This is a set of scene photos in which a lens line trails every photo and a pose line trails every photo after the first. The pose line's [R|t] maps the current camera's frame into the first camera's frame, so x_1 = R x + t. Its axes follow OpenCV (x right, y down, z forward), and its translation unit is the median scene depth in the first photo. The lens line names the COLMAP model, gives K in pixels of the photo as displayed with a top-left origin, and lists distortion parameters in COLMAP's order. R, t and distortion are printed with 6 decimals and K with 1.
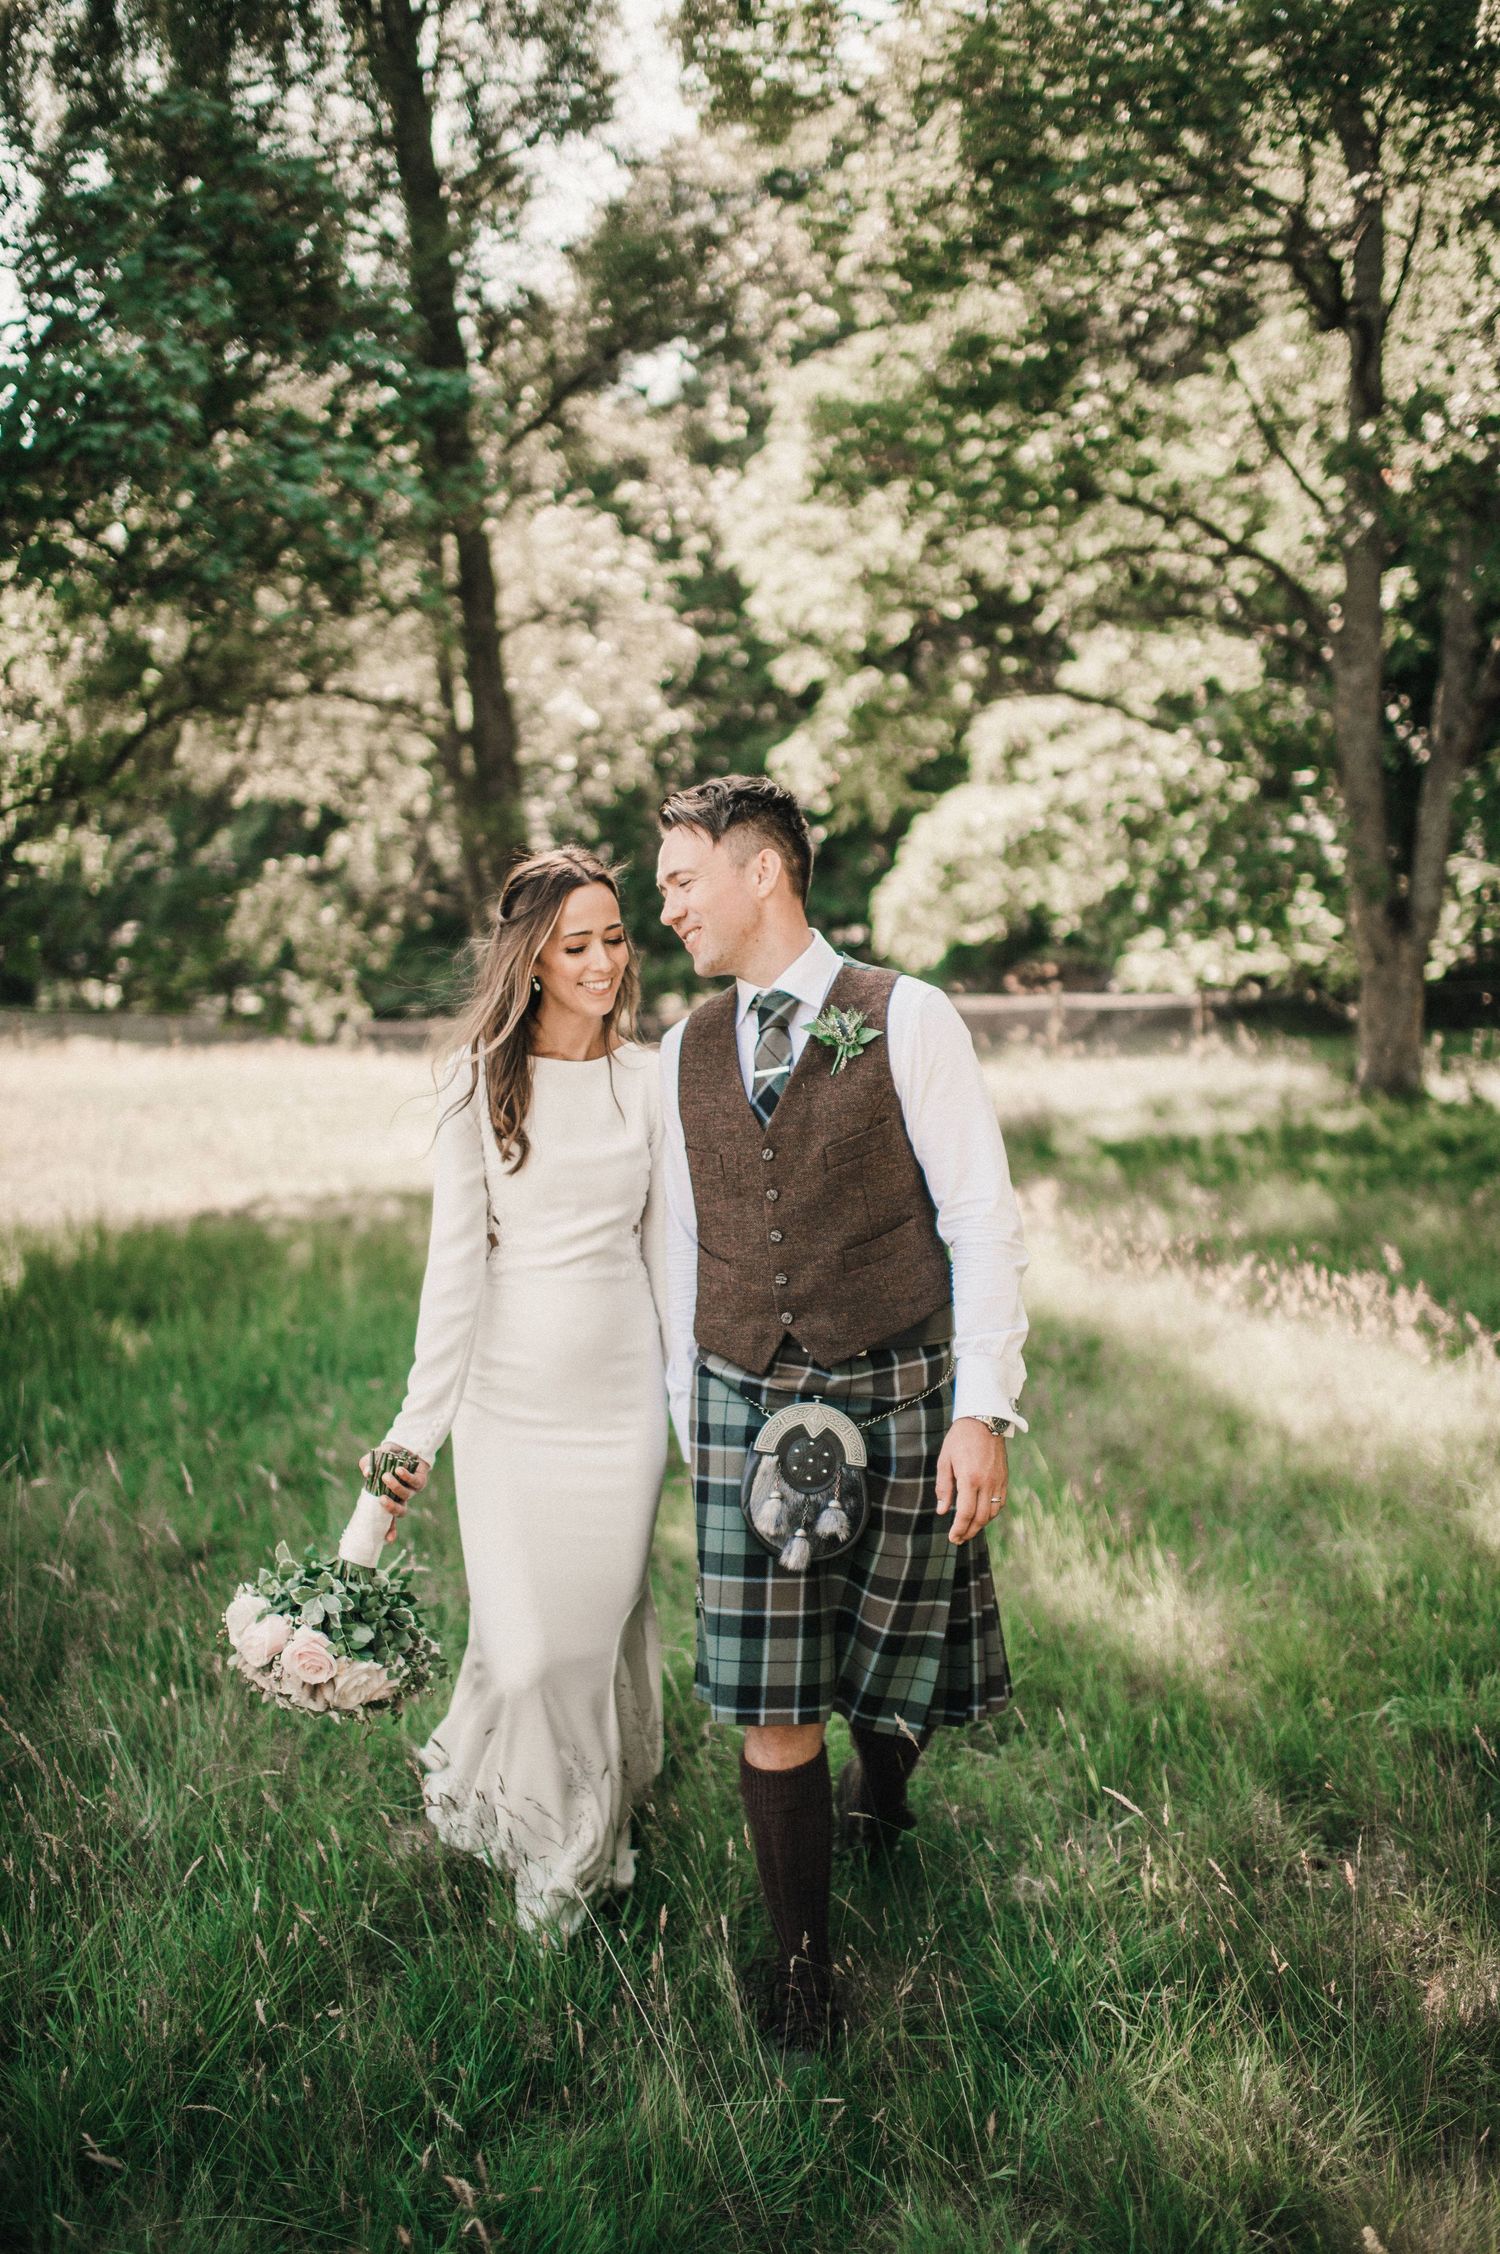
lens RADIAL K [[2351.5, 0, 743.7], [0, 2351.5, 1127.4], [0, 0, 1]] dist [-0.046744, 0.000000]
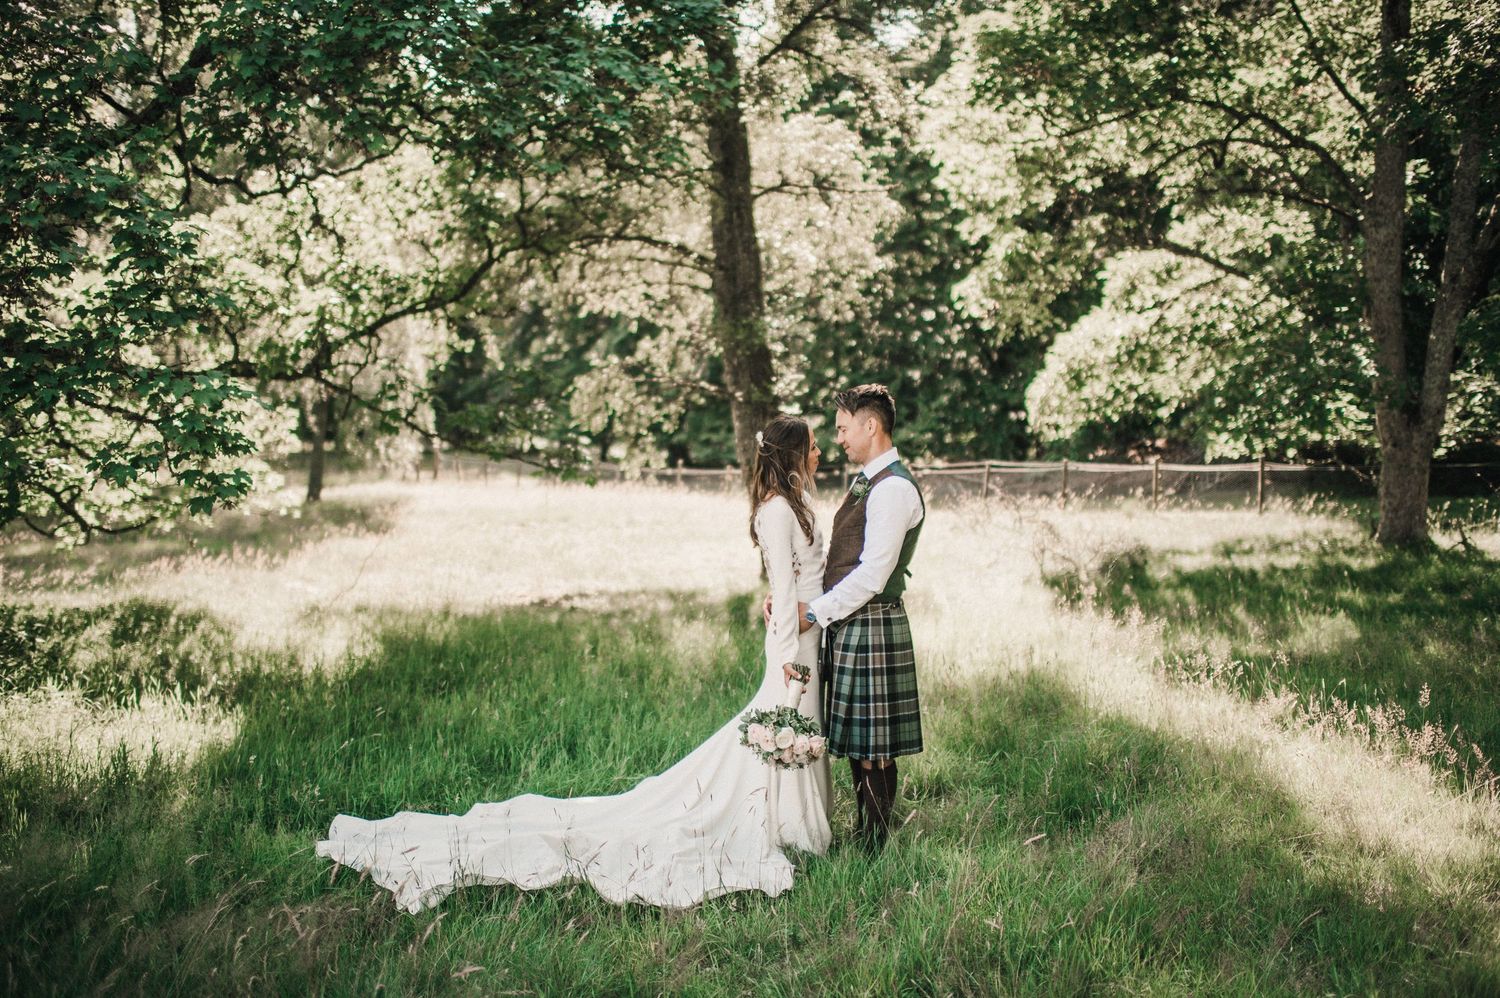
lens RADIAL K [[1564.9, 0, 751.4], [0, 1564.9, 499.7], [0, 0, 1]] dist [-0.046744, 0.000000]
pose [[0.991080, 0.027990, -0.130294, 0.020321], [-0.031237, 0.999249, -0.022943, -0.007584], [0.129554, 0.026809, 0.991210, 0.066671]]
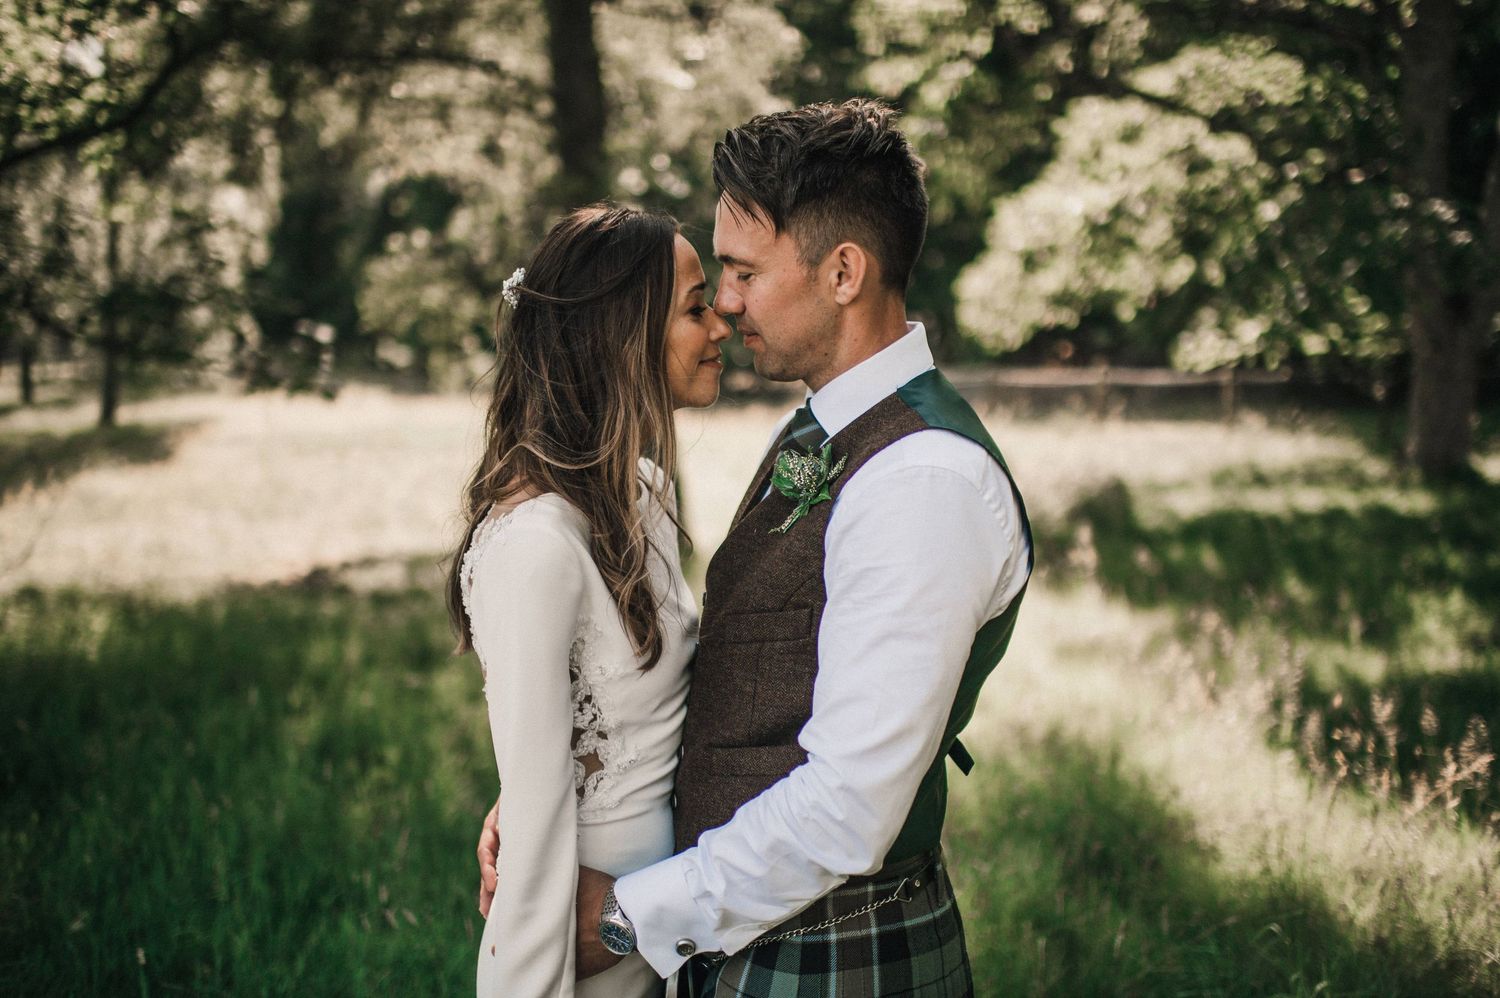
lens RADIAL K [[1557.9, 0, 756.7], [0, 1557.9, 502.5], [0, 0, 1]] dist [-0.046049, 0.000000]
pose [[0.998396, 0.023013, -0.051725, 0.002130], [-0.021264, 0.999192, 0.034102, -0.019820], [0.052468, -0.032947, 0.998079, 0.308466]]
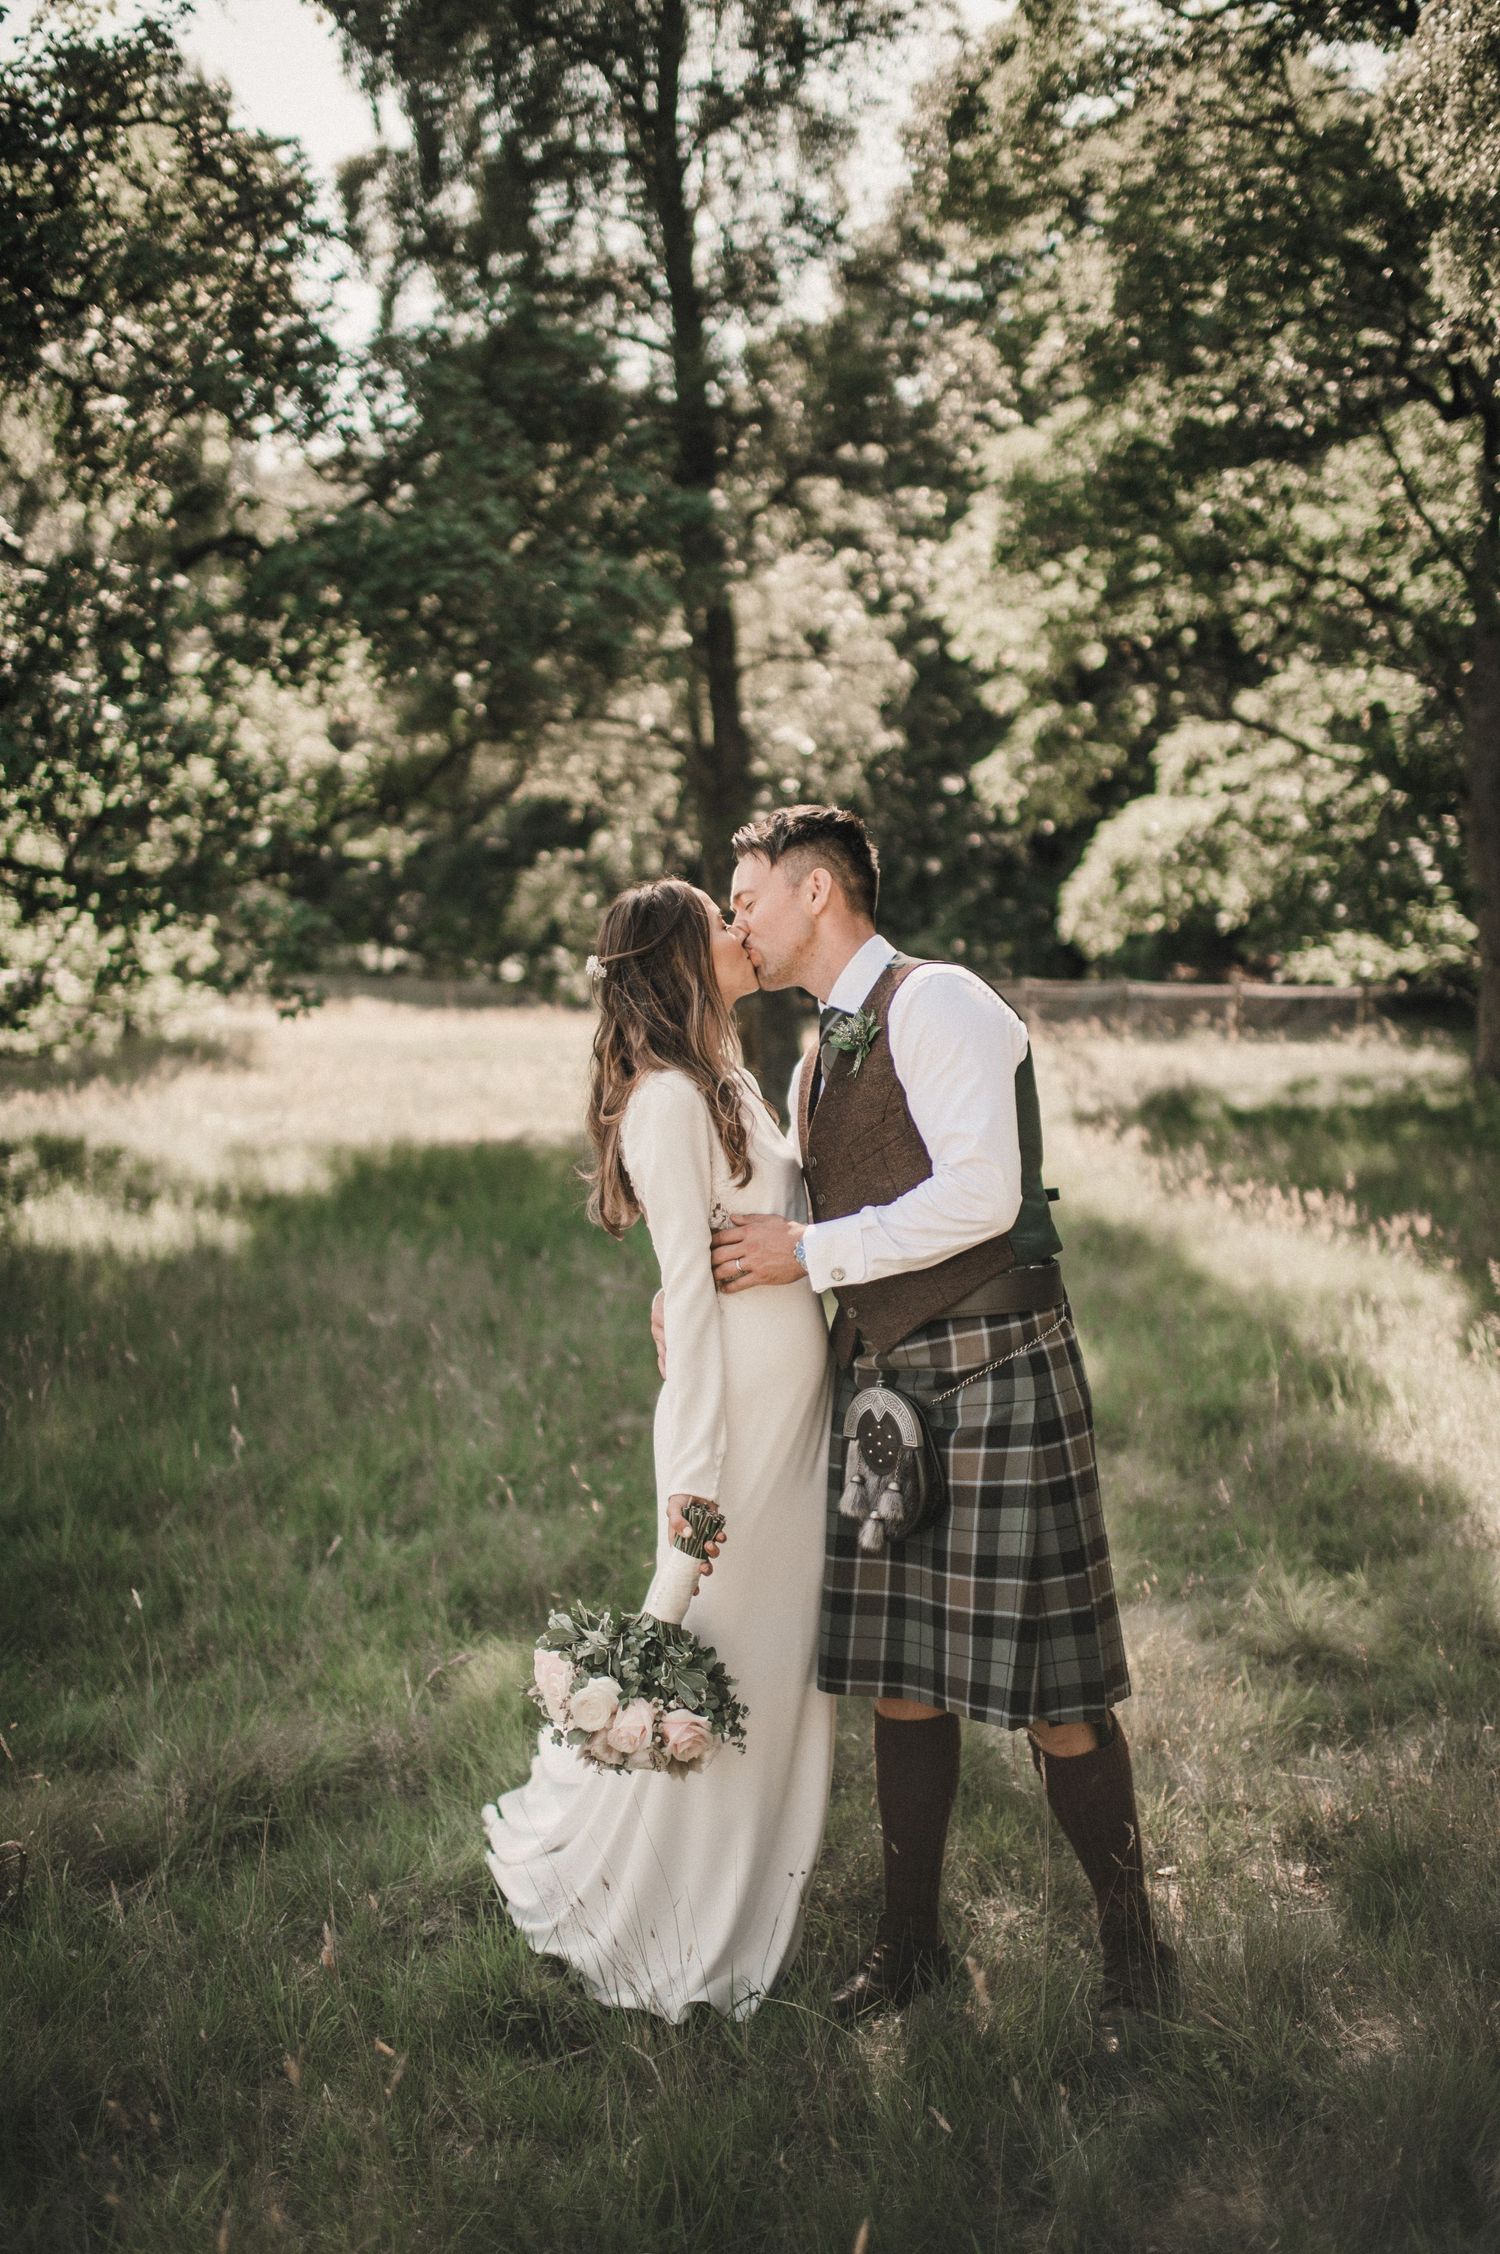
lens RADIAL K [[2364.9, 0, 754.5], [0, 2364.9, 1139.0], [0, 0, 1]] dist [-0.045461, 0.000000]
pose [[0.994228, 0.034377, -0.101632, 0.032893], [-0.032868, 0.999324, 0.016484, 0.008479], [0.102130, -0.013048, 0.994686, -0.190870]]
